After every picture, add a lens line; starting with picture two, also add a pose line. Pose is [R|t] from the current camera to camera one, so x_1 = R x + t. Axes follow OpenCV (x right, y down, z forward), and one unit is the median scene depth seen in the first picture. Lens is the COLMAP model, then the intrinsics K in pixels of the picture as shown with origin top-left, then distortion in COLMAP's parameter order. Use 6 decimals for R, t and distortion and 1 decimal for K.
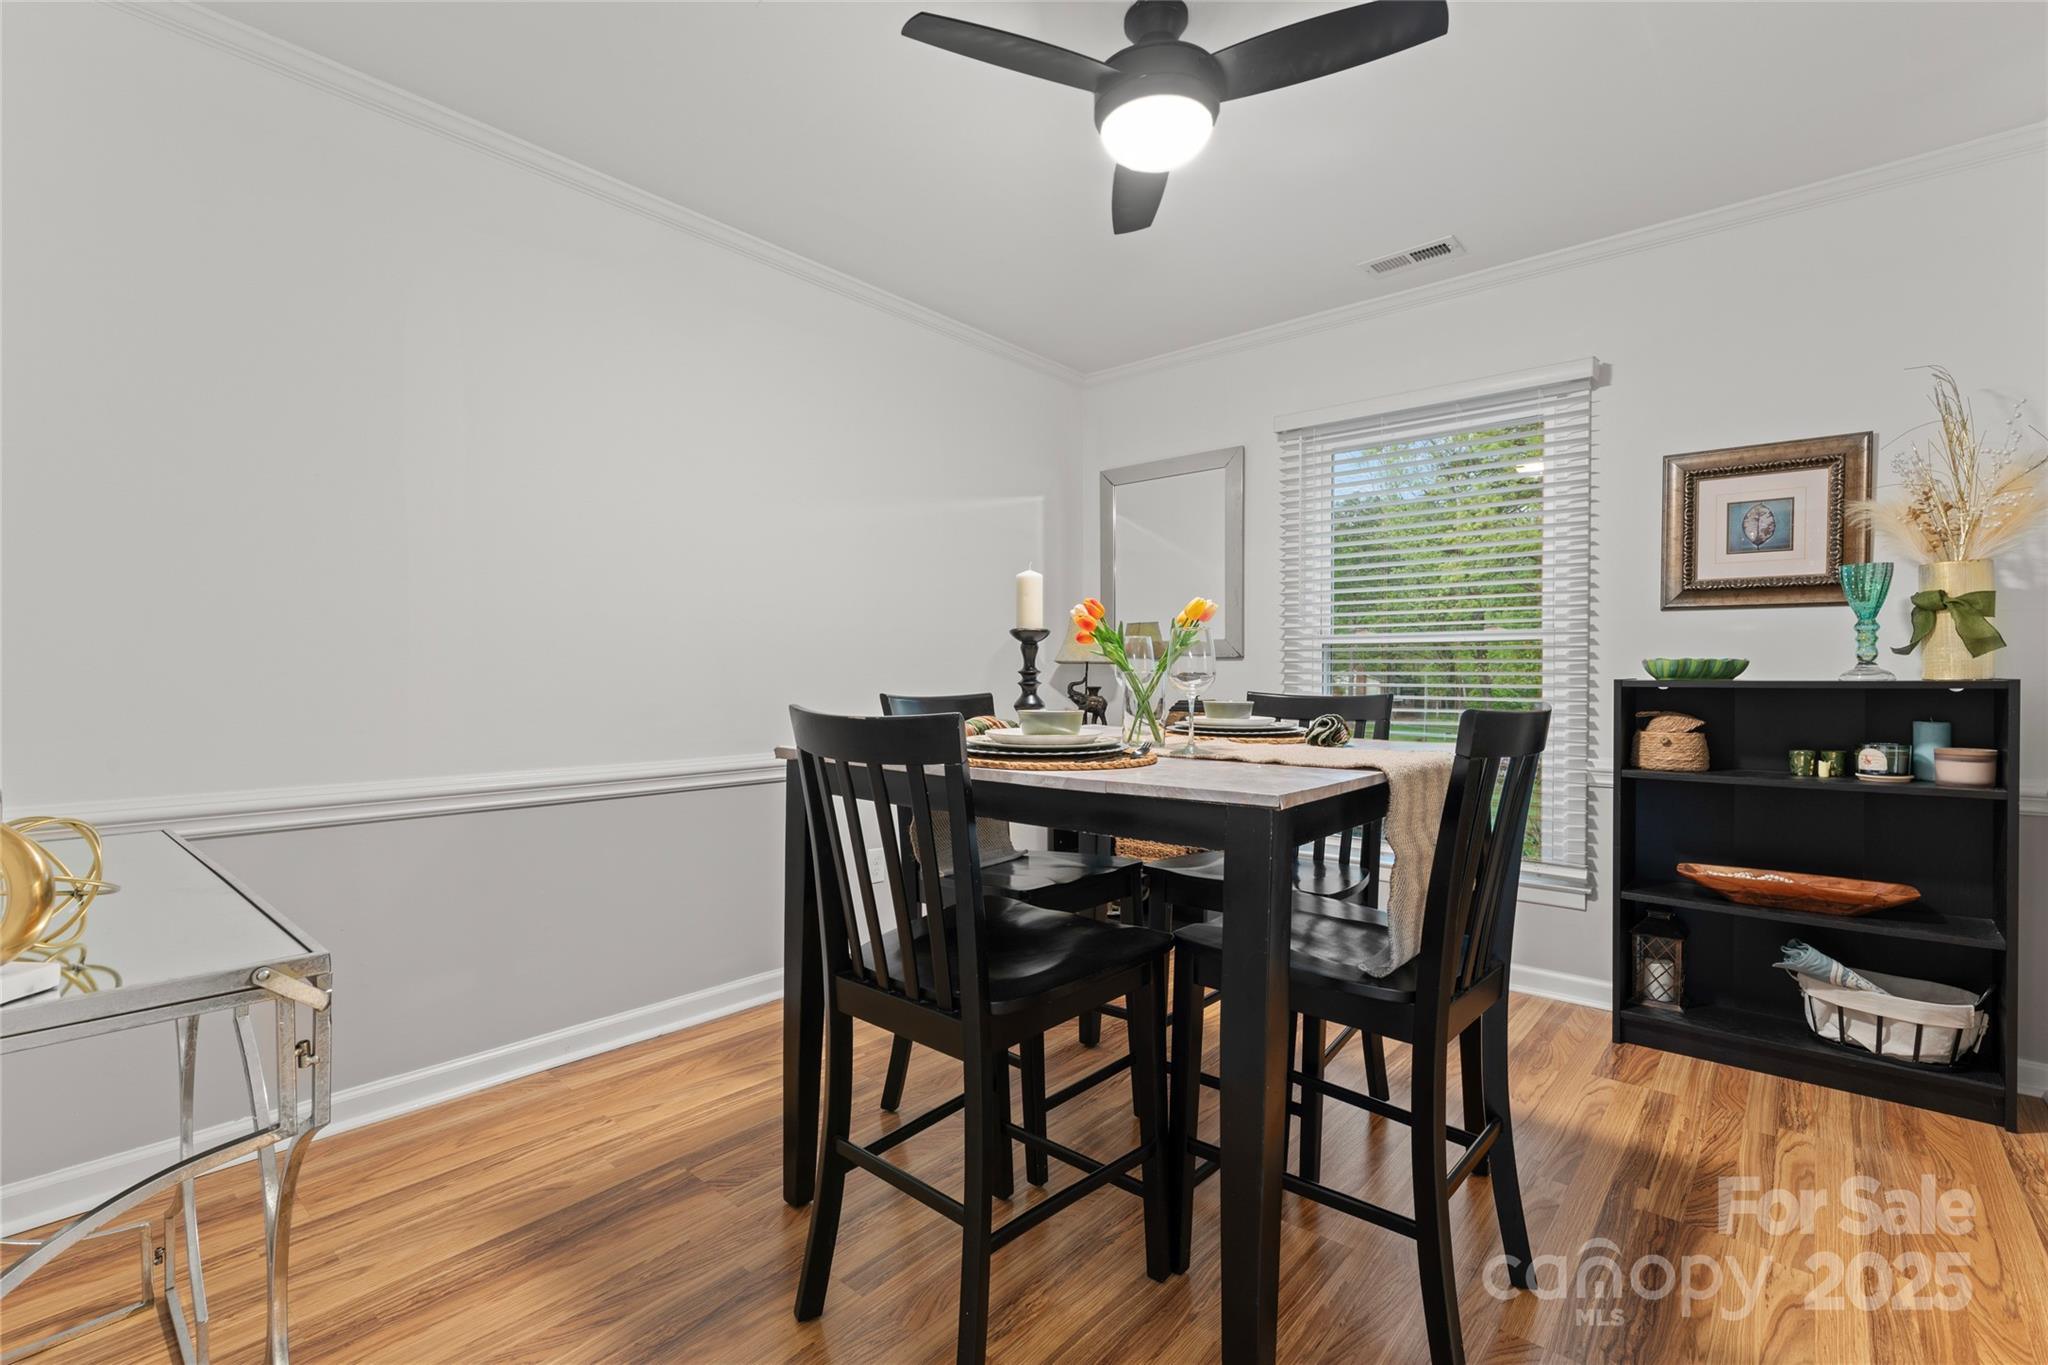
lens RADIAL K [[914.8, 0, 1014.3], [0, 914.8, 682.0], [0, 0, 1]] dist [0.002898, -0.000294]
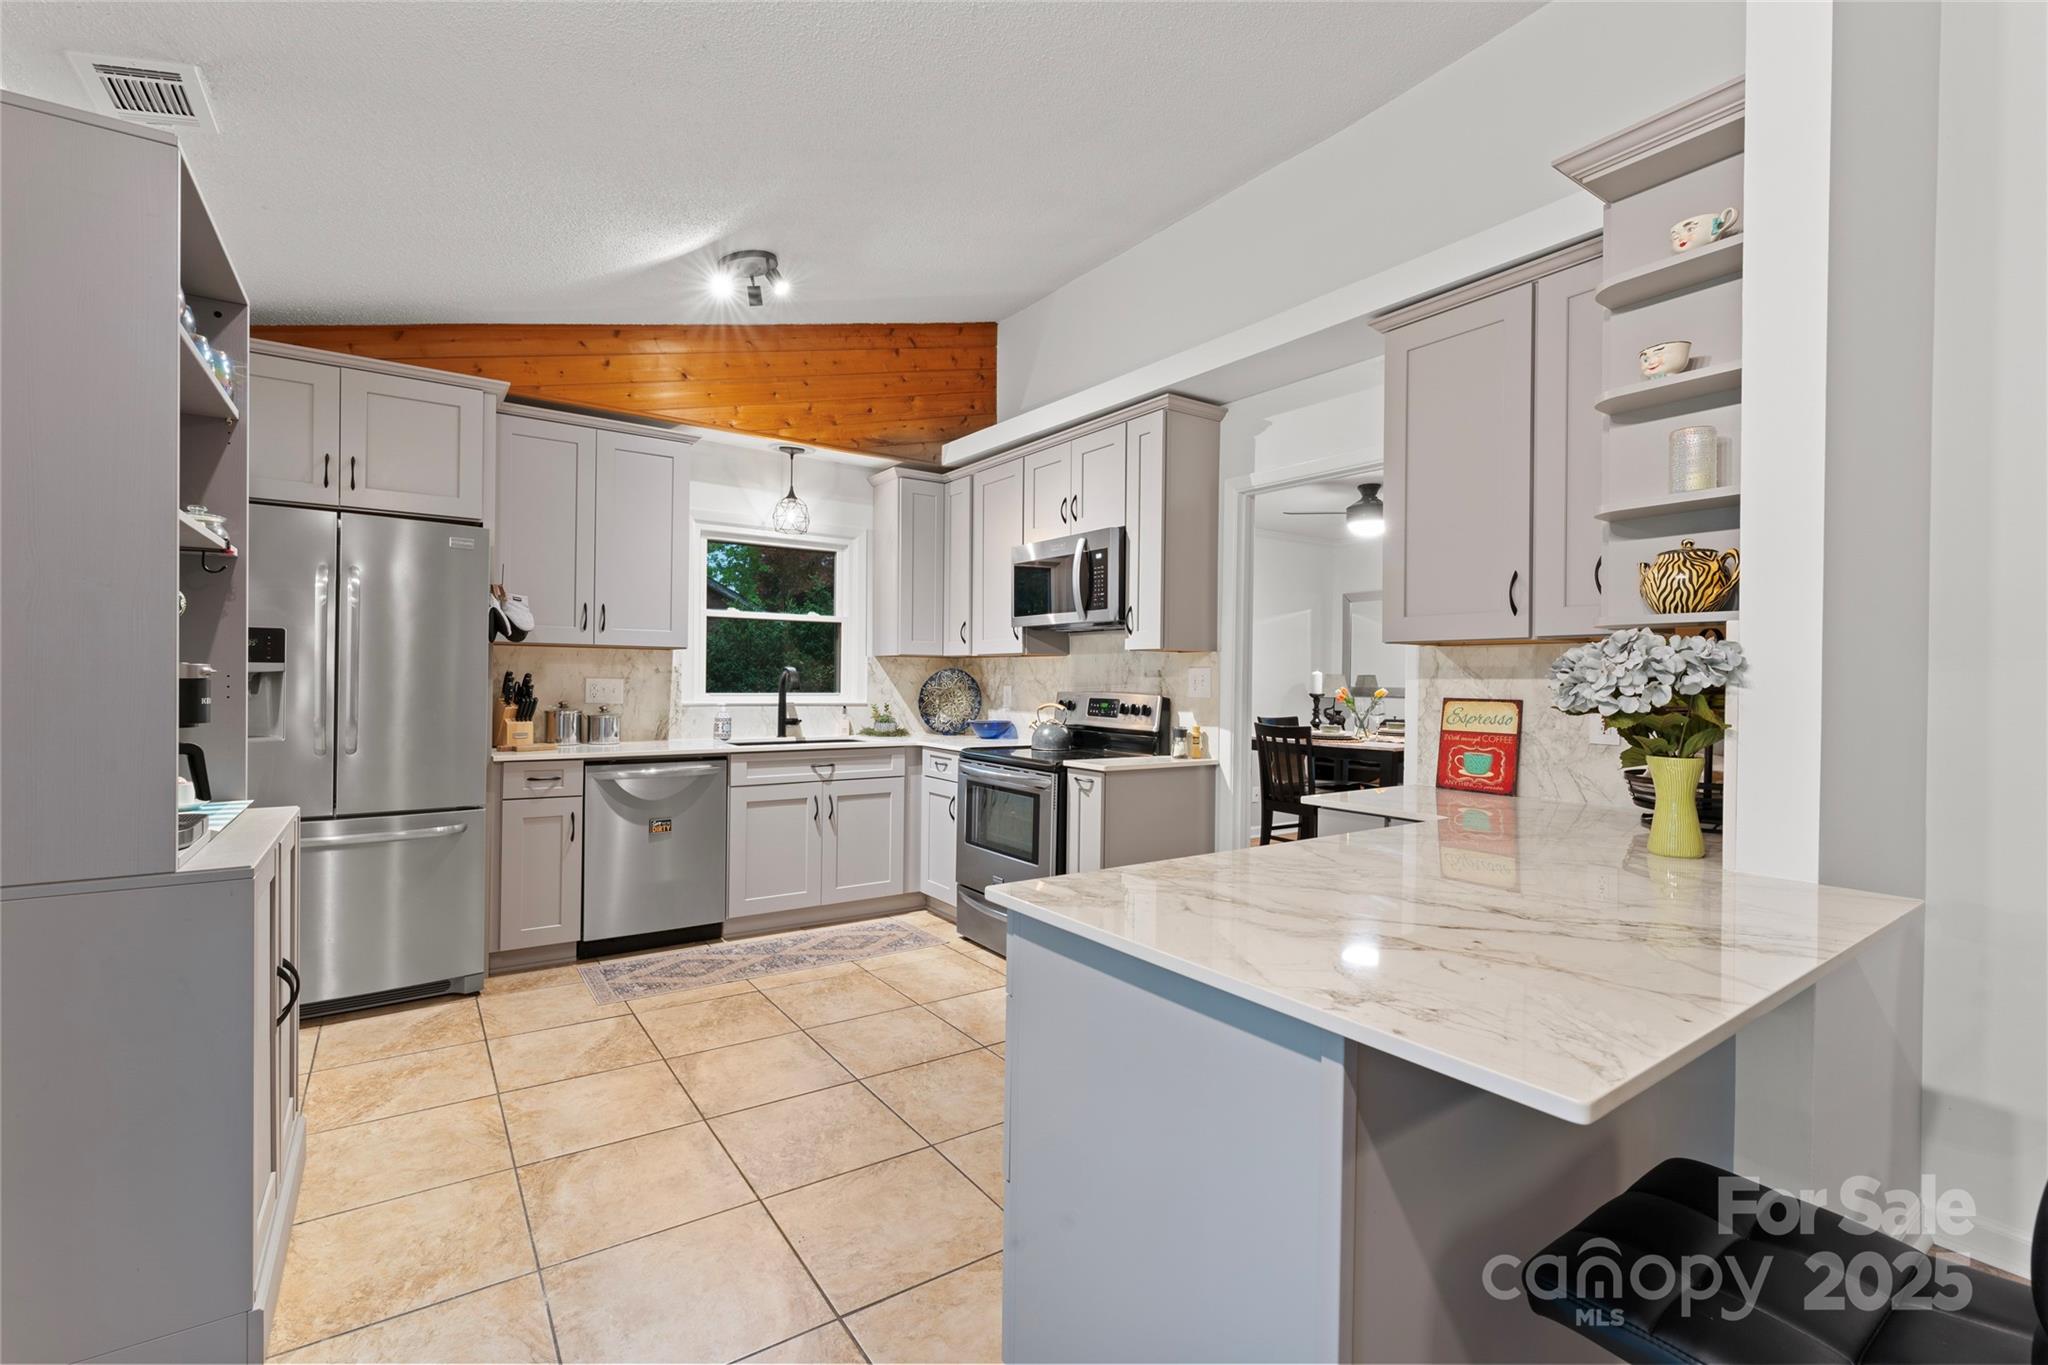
lens RADIAL K [[893.8, 0, 1016.0], [0, 893.8, 681.2], [0, 0, 1]] dist [0.000814, 0.000062]
pose [[0.970149, 0.011889, -0.242219, -0.178083], [-0.012279, 0.999925, -0.000103, -0.073885], [0.242199, 0.003074, 0.970222, -1.519967]]
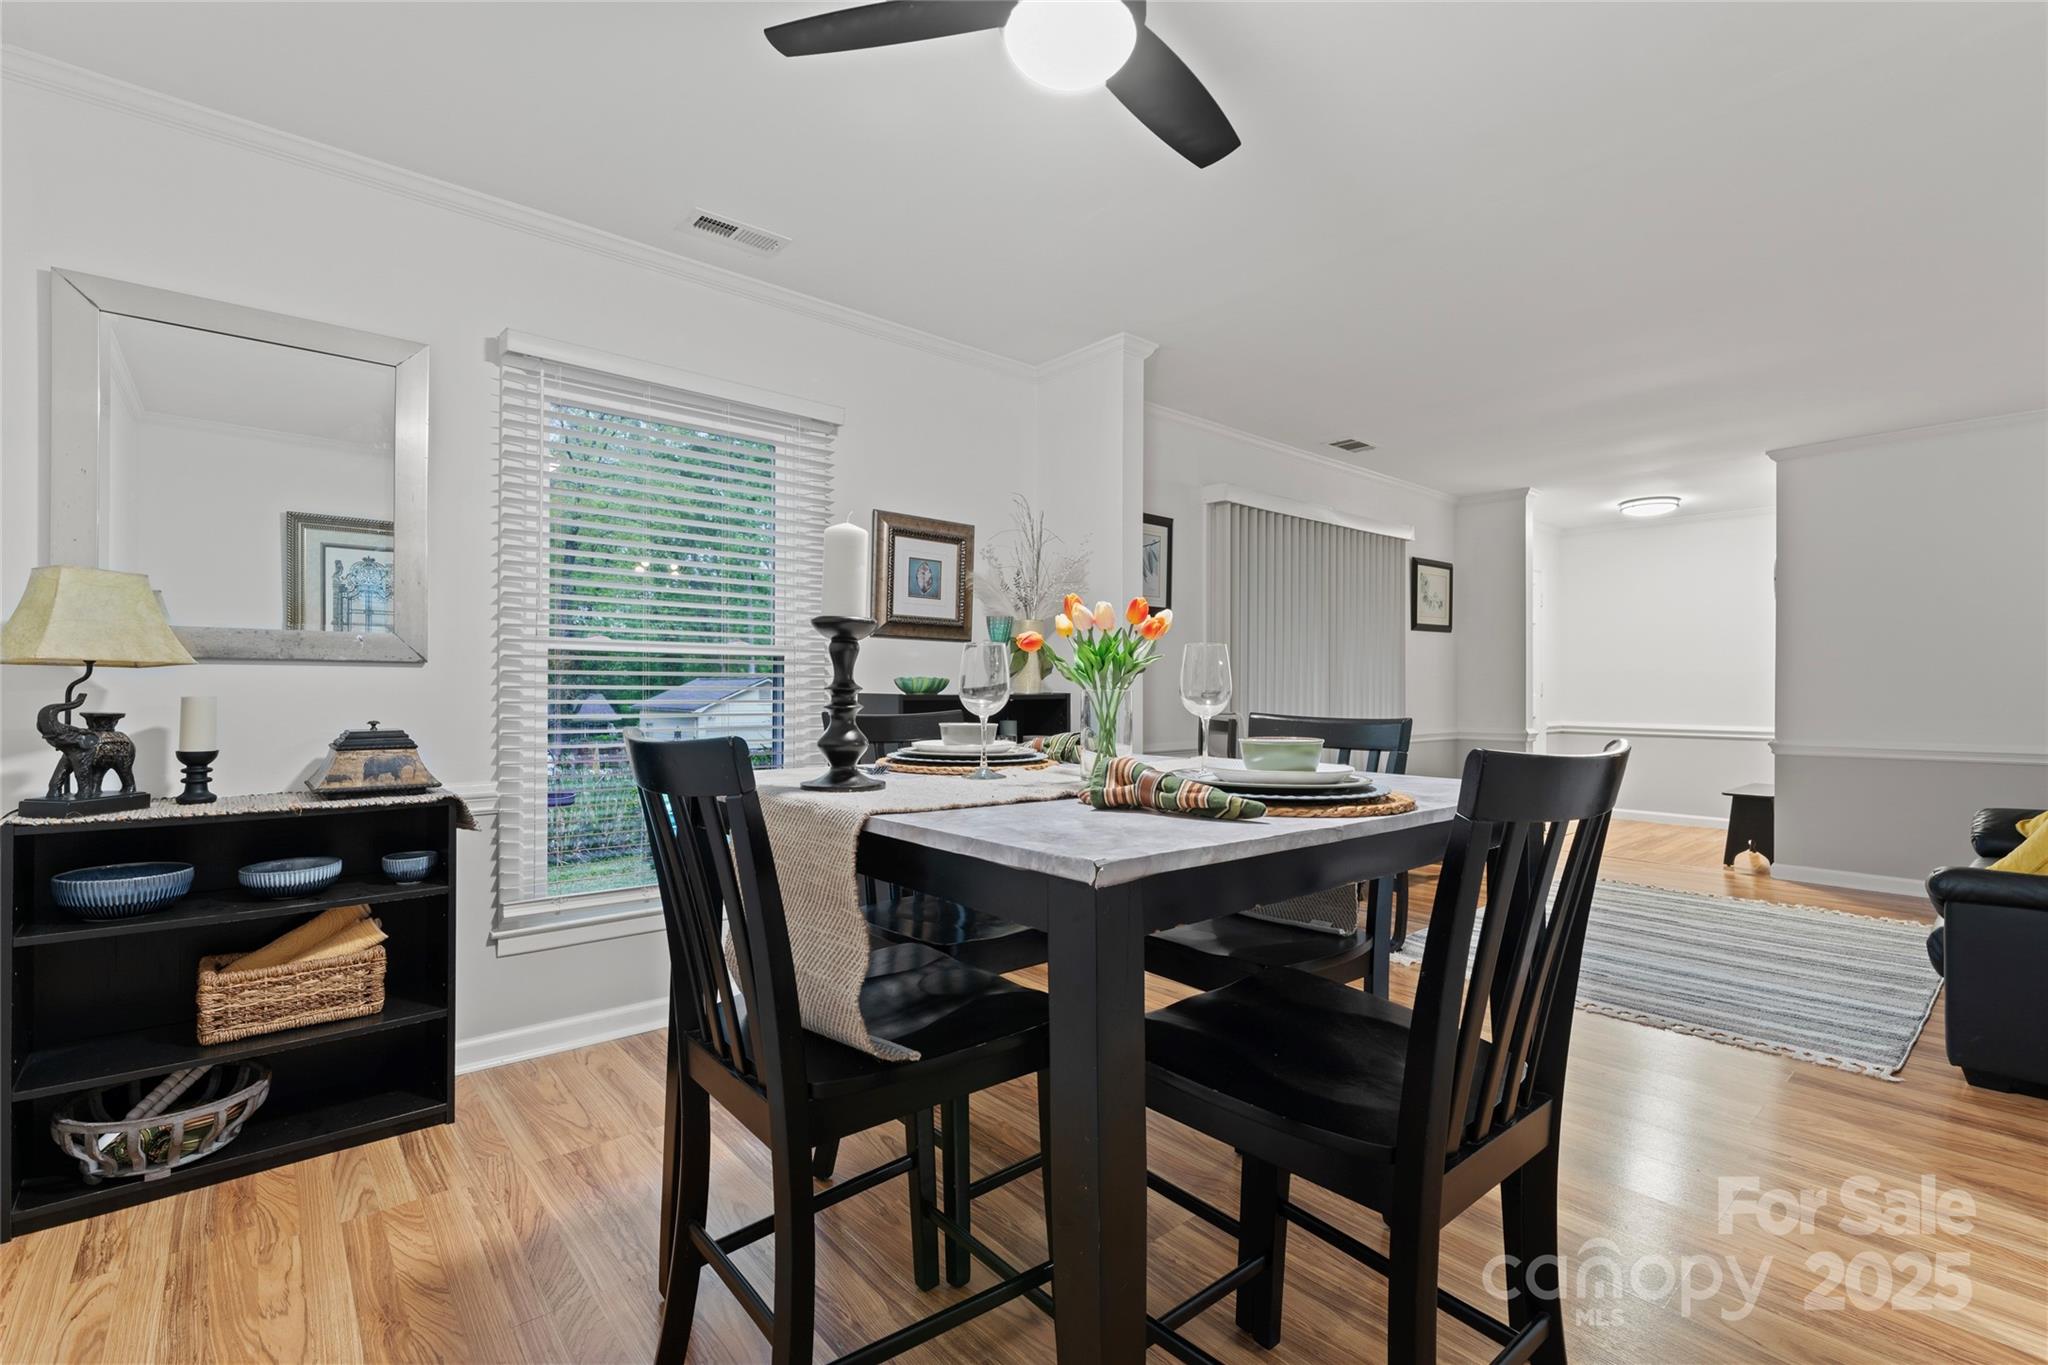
lens RADIAL K [[914.8, 0, 1014.3], [0, 914.8, 682.0], [0, 0, 1]] dist [0.002898, -0.000294]
pose [[0.155059, 0.008002, 0.987873, -0.488370], [0.003576, 0.999956, -0.008661, -0.008141], [-0.987899, 0.004876, 0.155024, 0.686247]]
